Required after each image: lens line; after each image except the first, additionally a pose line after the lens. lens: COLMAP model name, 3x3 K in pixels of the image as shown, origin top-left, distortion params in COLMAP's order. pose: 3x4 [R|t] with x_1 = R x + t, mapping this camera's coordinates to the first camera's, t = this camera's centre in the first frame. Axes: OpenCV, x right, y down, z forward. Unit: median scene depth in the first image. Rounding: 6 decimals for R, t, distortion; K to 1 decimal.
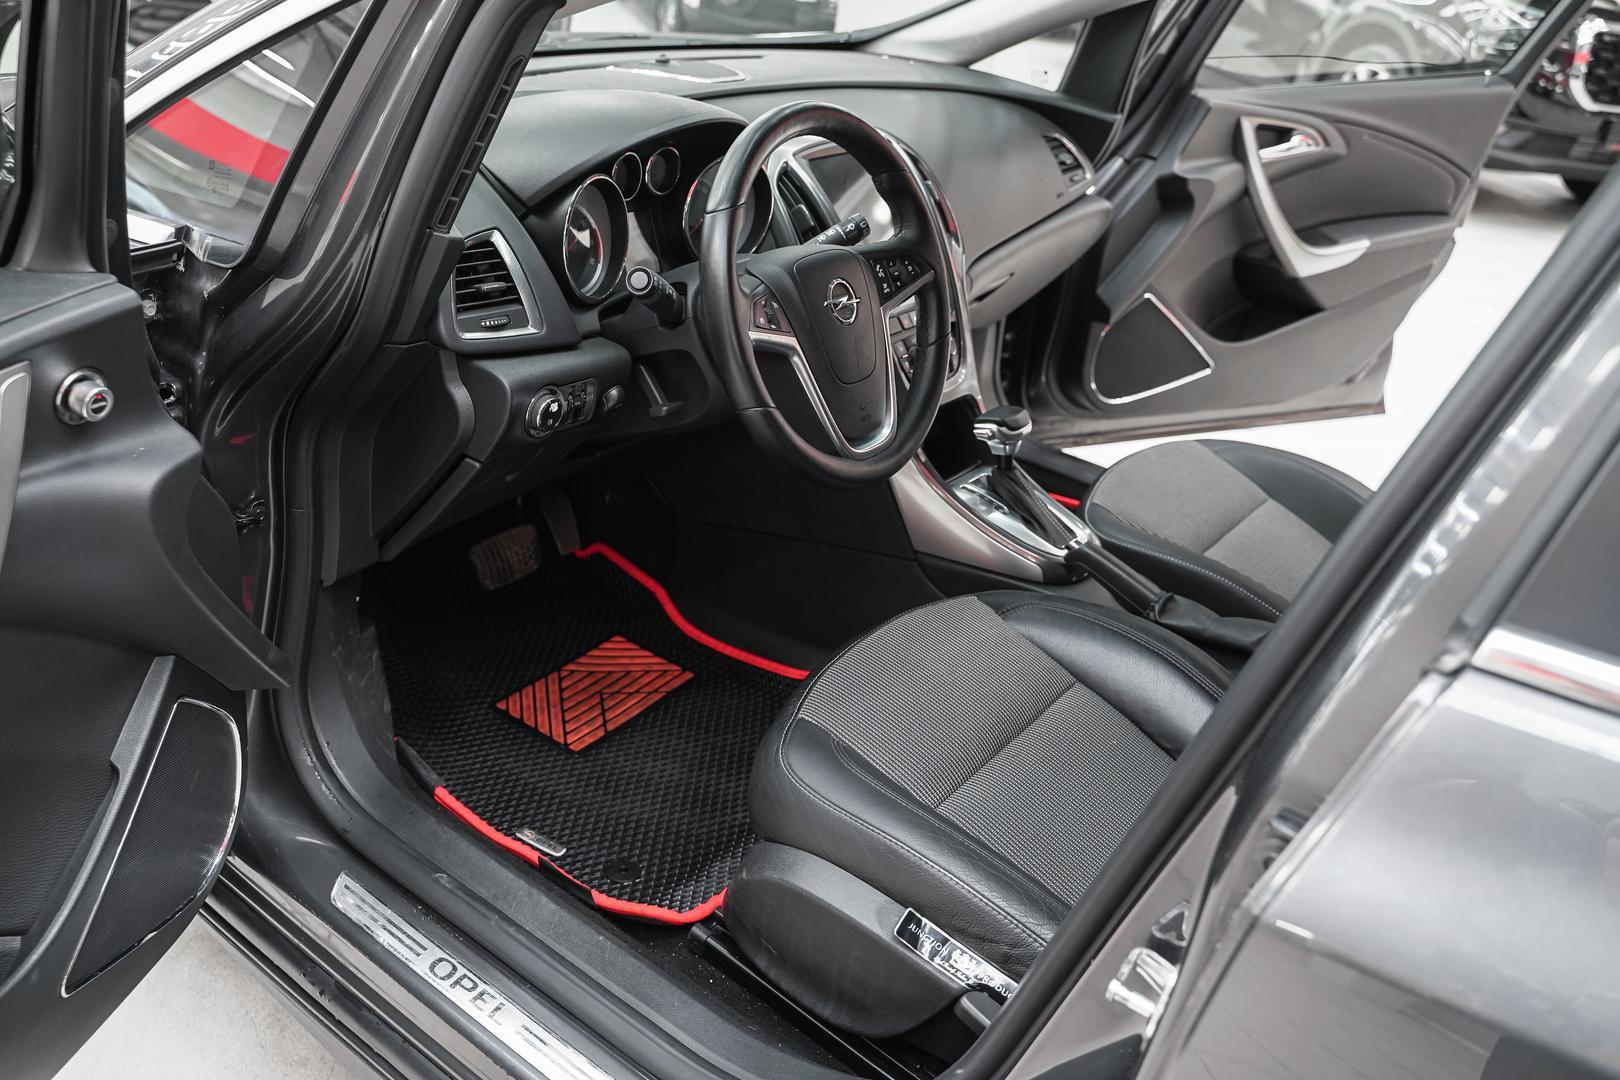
lens RADIAL K [[1377.8, 0, 765.8], [0, 1377.8, 531.2], [0, 0, 1]] dist [-0.037627, 0.002057]
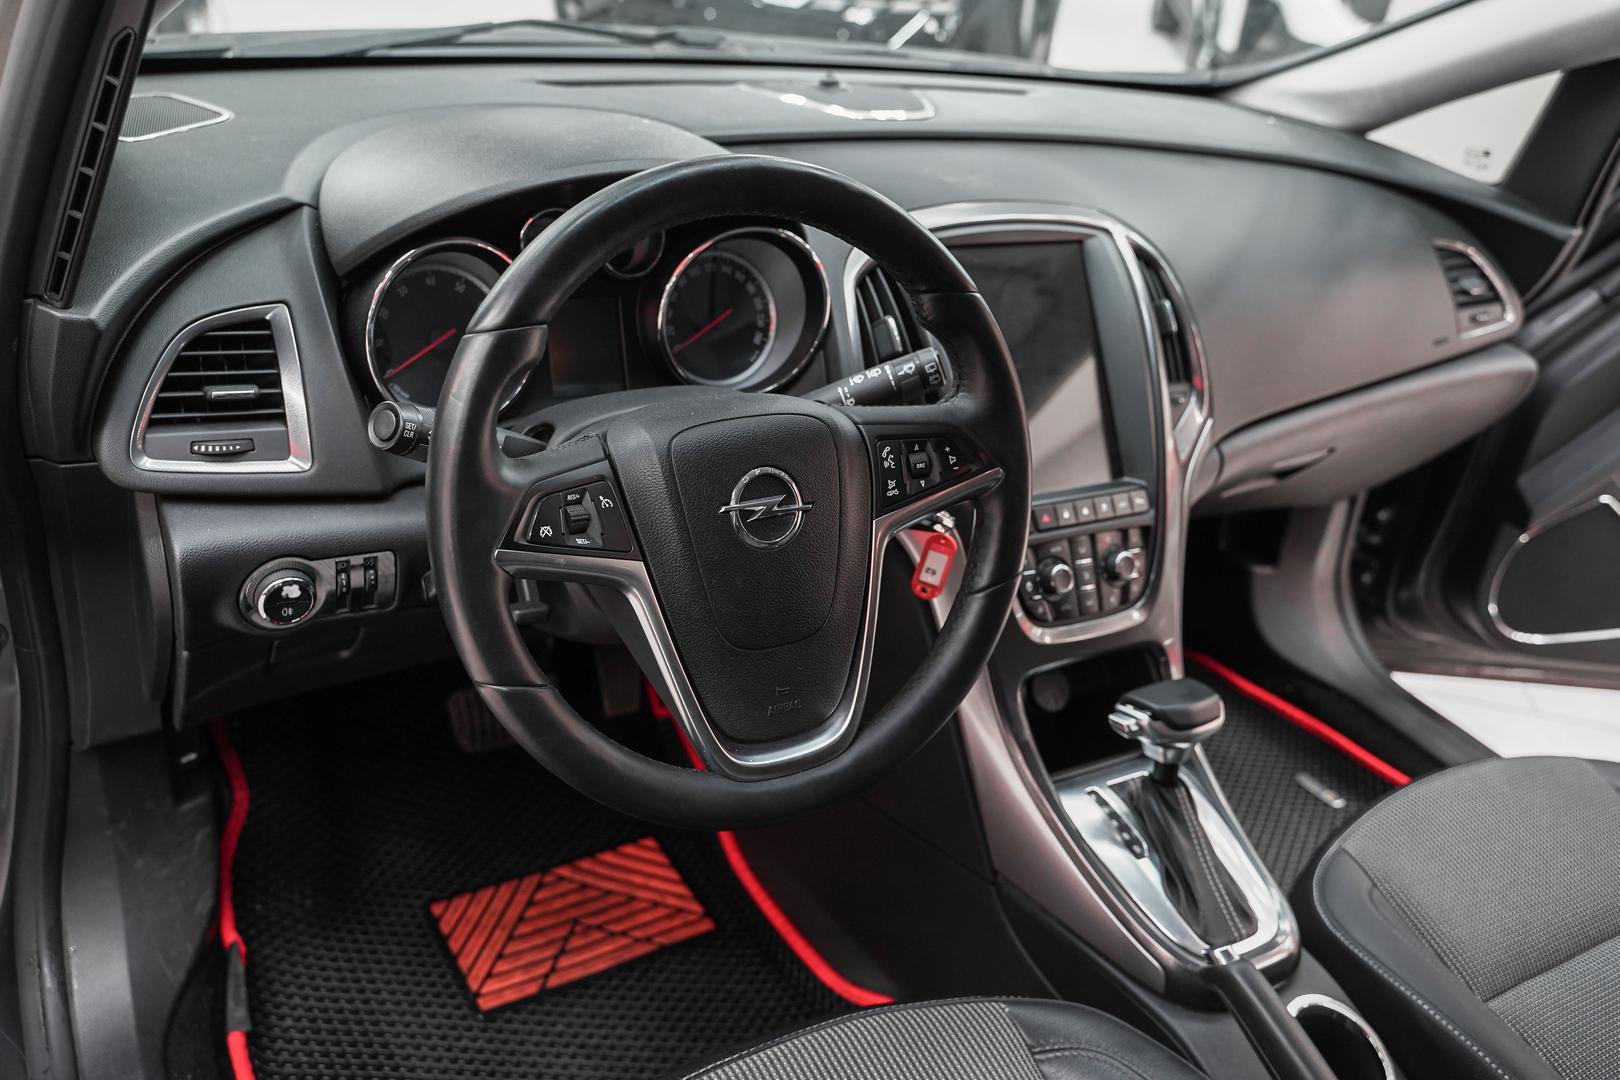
lens RADIAL K [[1344.2, 0, 799.2], [0, 1344.2, 530.3], [0, 0, 1]] dist [-0.009862, 0.014839]
pose [[0.921487, 0.193079, -0.337019, 0.191627], [-0.197926, 0.980007, 0.020273, -0.126228], [0.334196, 0.048024, 0.941279, 0.347588]]
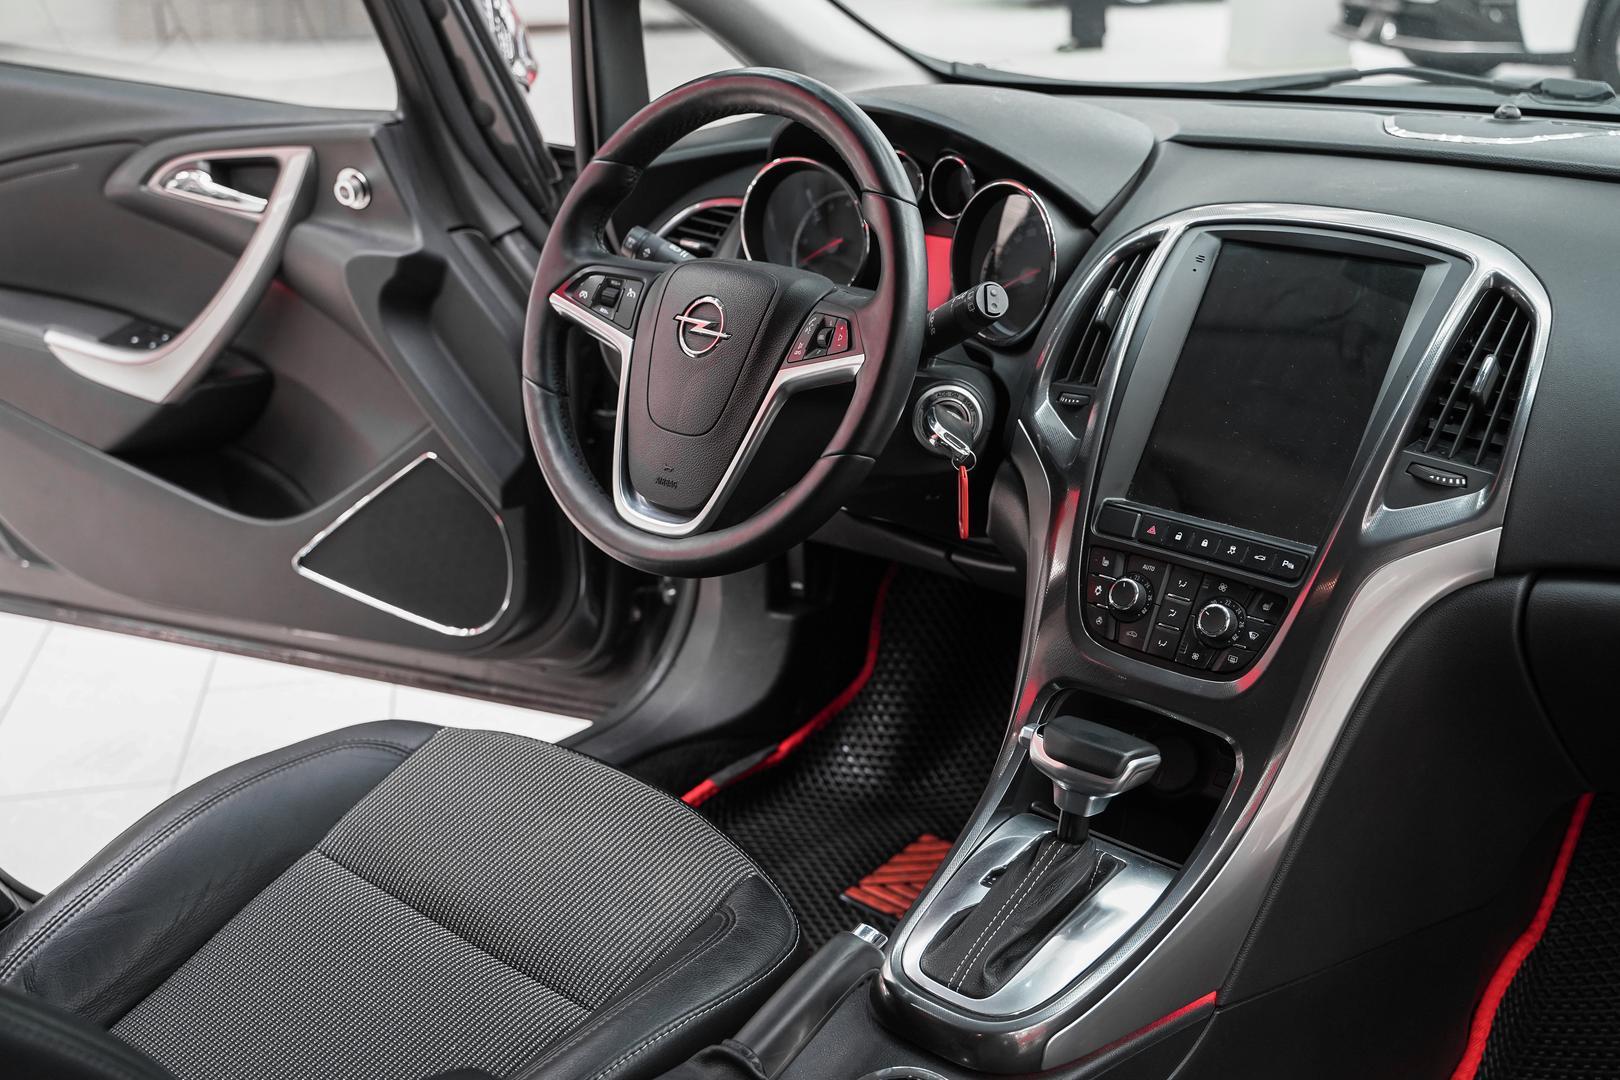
lens RADIAL K [[1787.6, 0, 776.4], [0, 1787.6, 537.4], [0, 0, 1]] dist [-0.003102, 0.019897]
pose [[-0.087779, 0.251210, -0.963944, 0.749769], [-0.438807, 0.858982, 0.263815, -0.251898], [0.894283, 0.446143, 0.034832, 0.772706]]
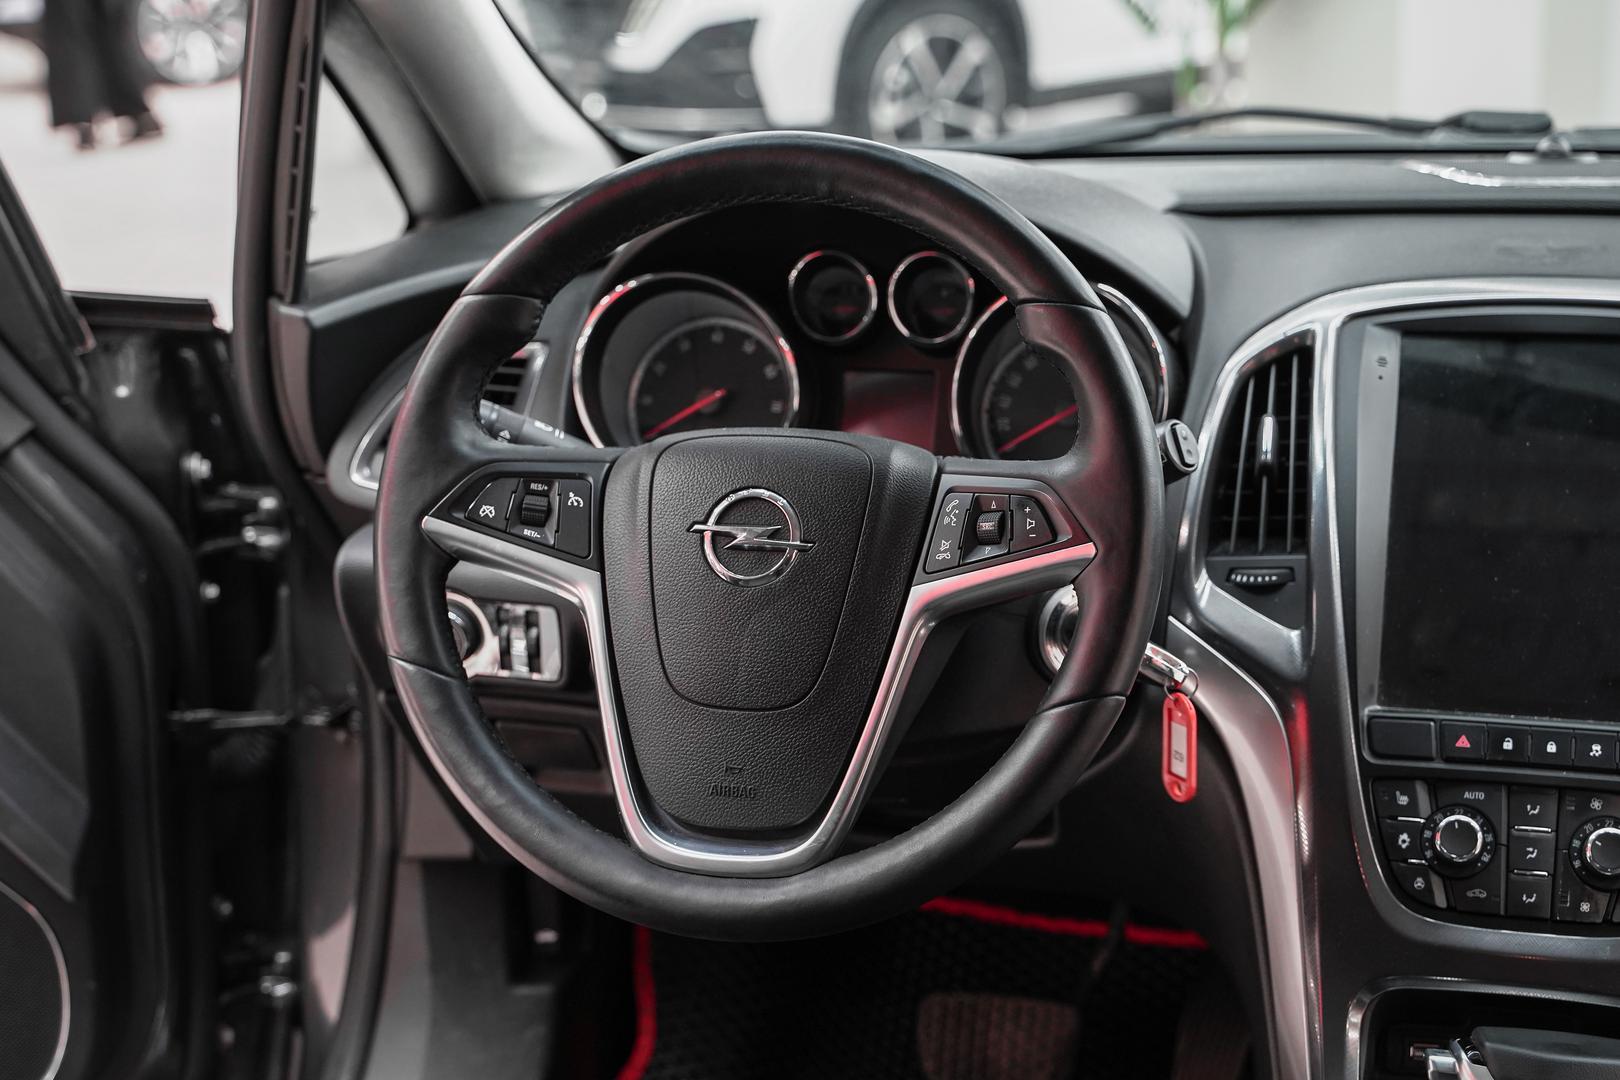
lens RADIAL K [[2466.0, 0, 786.0], [0, 2466.0, 543.9], [0, 0, 1]] dist [0.000798, 0.040488]
pose [[0.365974, 0.128277, -0.921742, 0.618322], [-0.361798, 0.932152, -0.013924, -0.115371], [0.857418, 0.338581, 0.387554, 0.500880]]
